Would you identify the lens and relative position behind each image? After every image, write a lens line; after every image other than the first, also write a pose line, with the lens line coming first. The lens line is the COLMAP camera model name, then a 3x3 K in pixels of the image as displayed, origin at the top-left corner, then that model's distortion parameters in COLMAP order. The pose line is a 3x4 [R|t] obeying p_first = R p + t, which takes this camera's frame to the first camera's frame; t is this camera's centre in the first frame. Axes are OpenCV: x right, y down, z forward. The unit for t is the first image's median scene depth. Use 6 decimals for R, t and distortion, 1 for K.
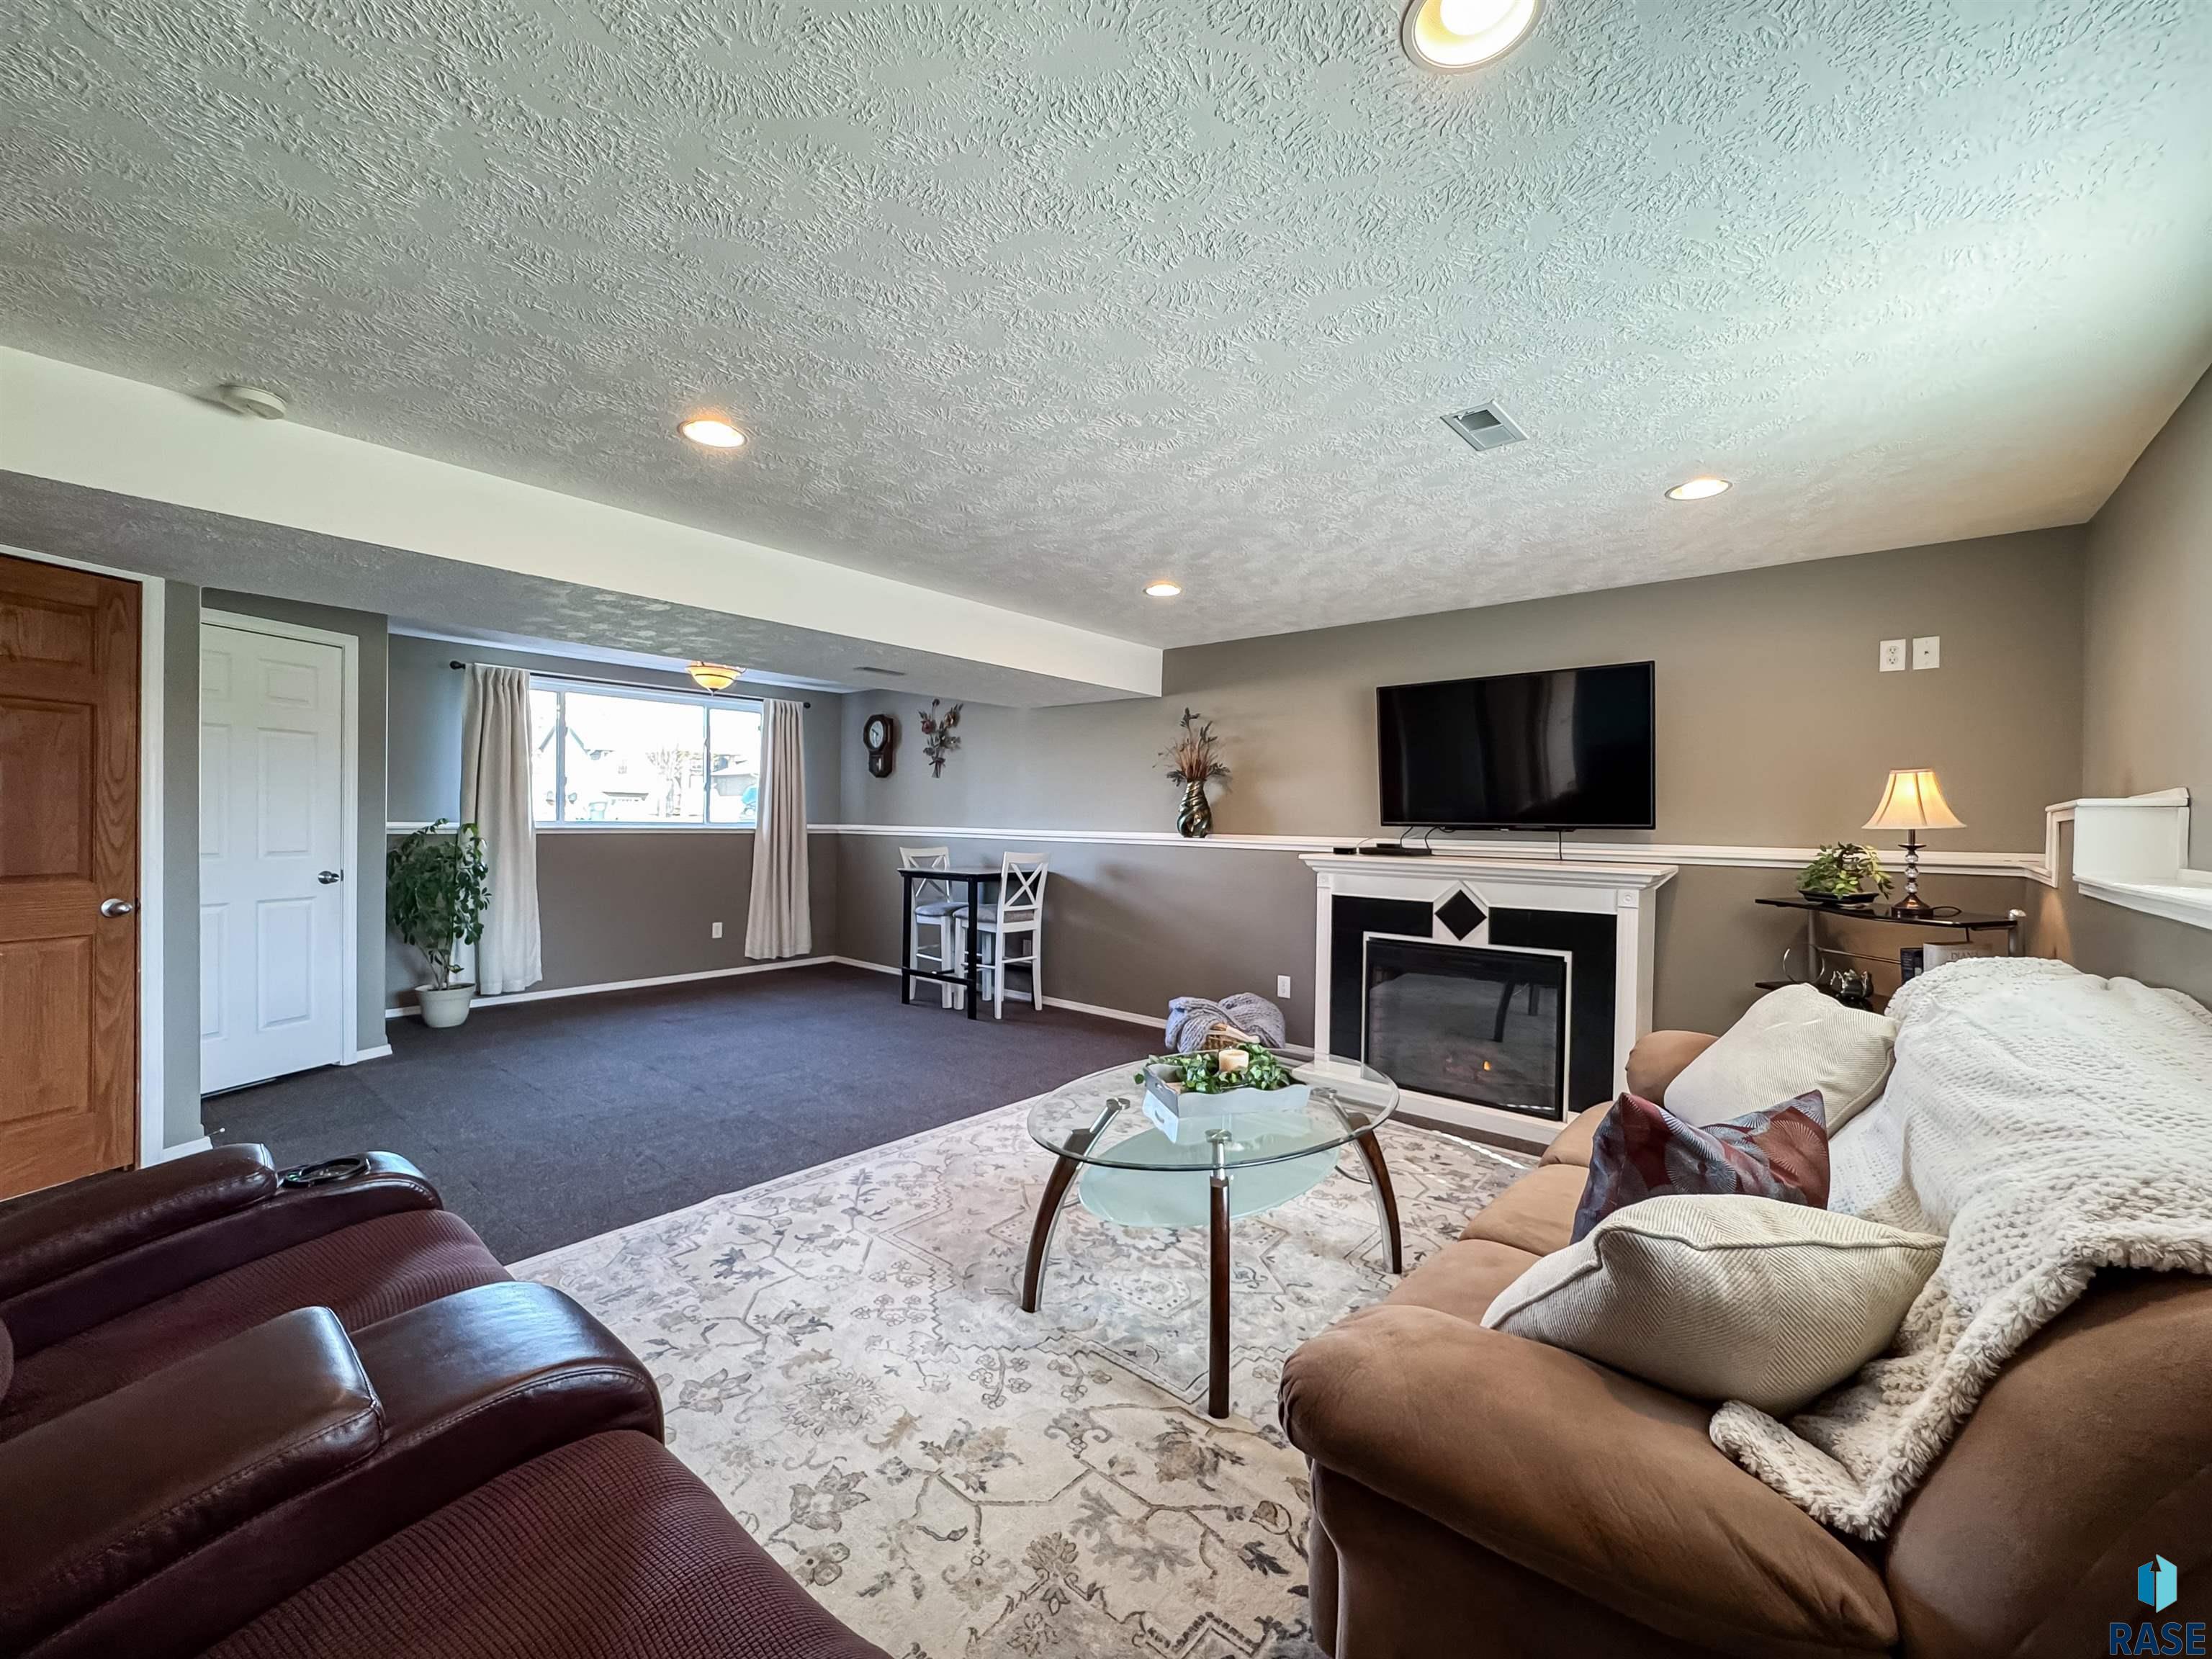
lens RADIAL K [[891.7, 0, 1106.0], [0, 891.7, 829.5], [0, 0, 1]] dist [-0.003900, -0.000419]
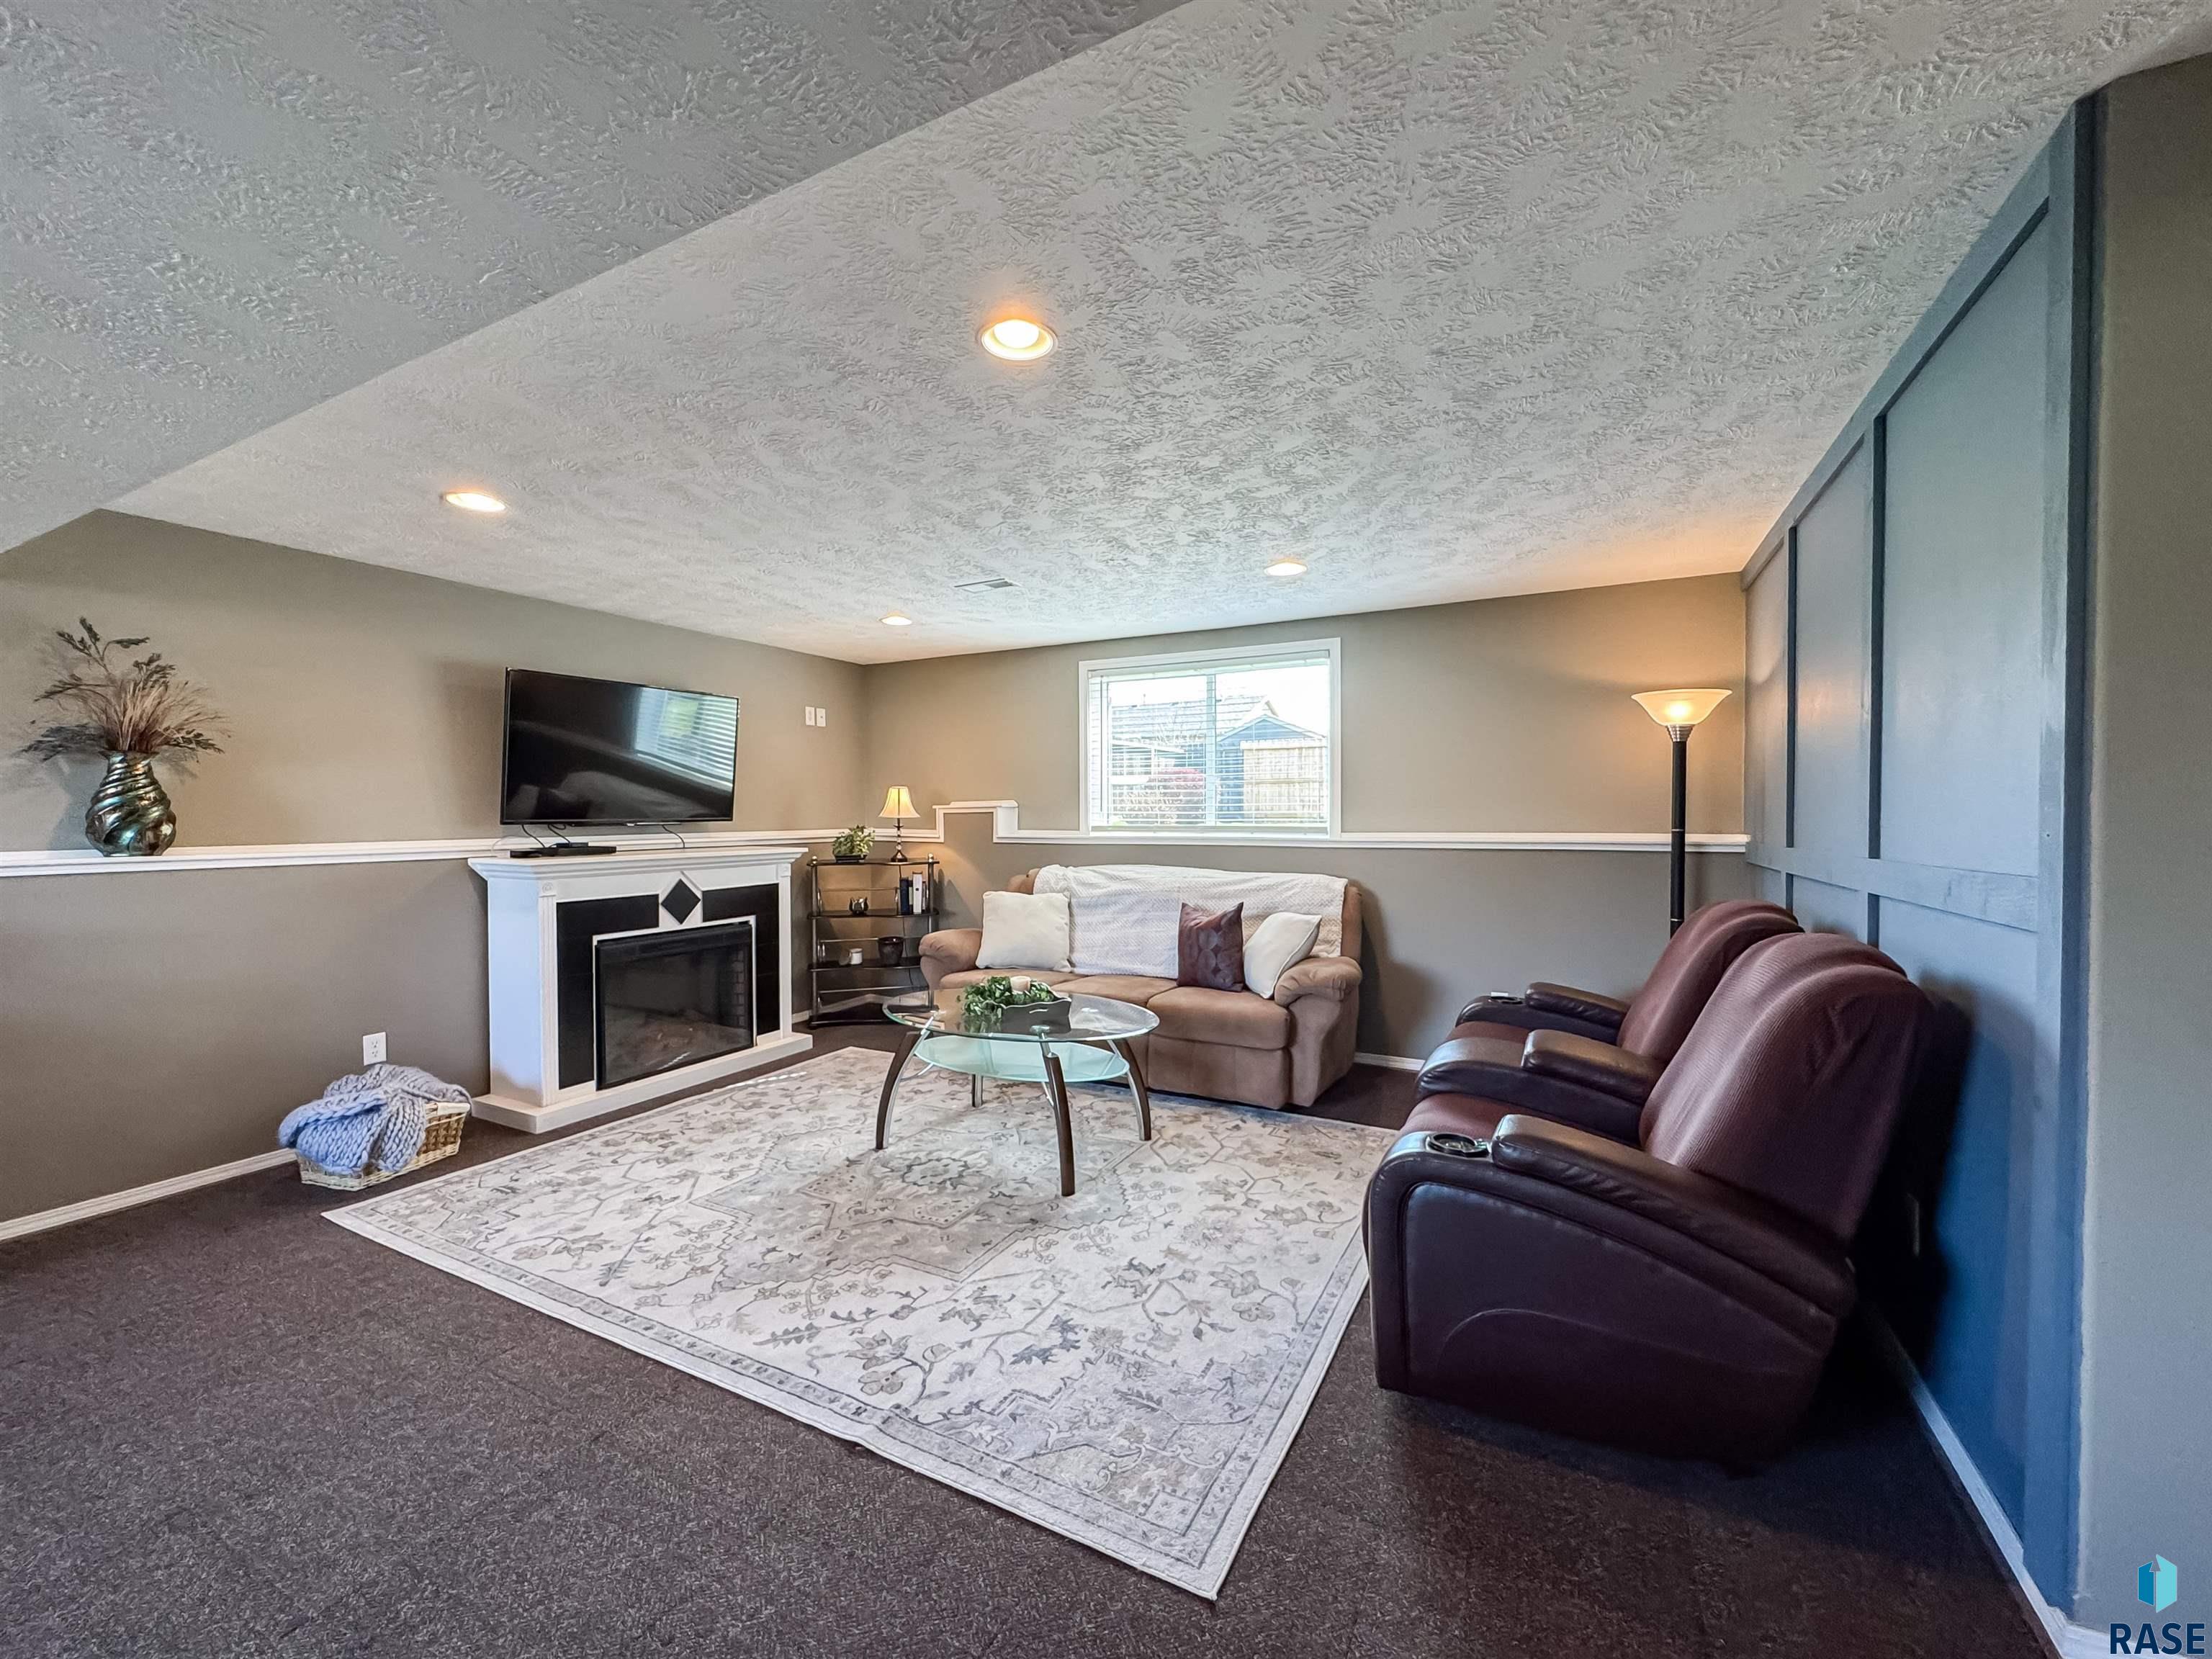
lens RADIAL K [[891.7, 0, 1106.0], [0, 891.7, 829.5], [0, 0, 1]] dist [-0.003900, -0.000419]
pose [[-0.216754, -0.033571, 0.975649, -0.515199], [0.010253, 0.999275, 0.036662, -0.019259], [-0.976172, 0.017950, -0.216253, 0.459446]]
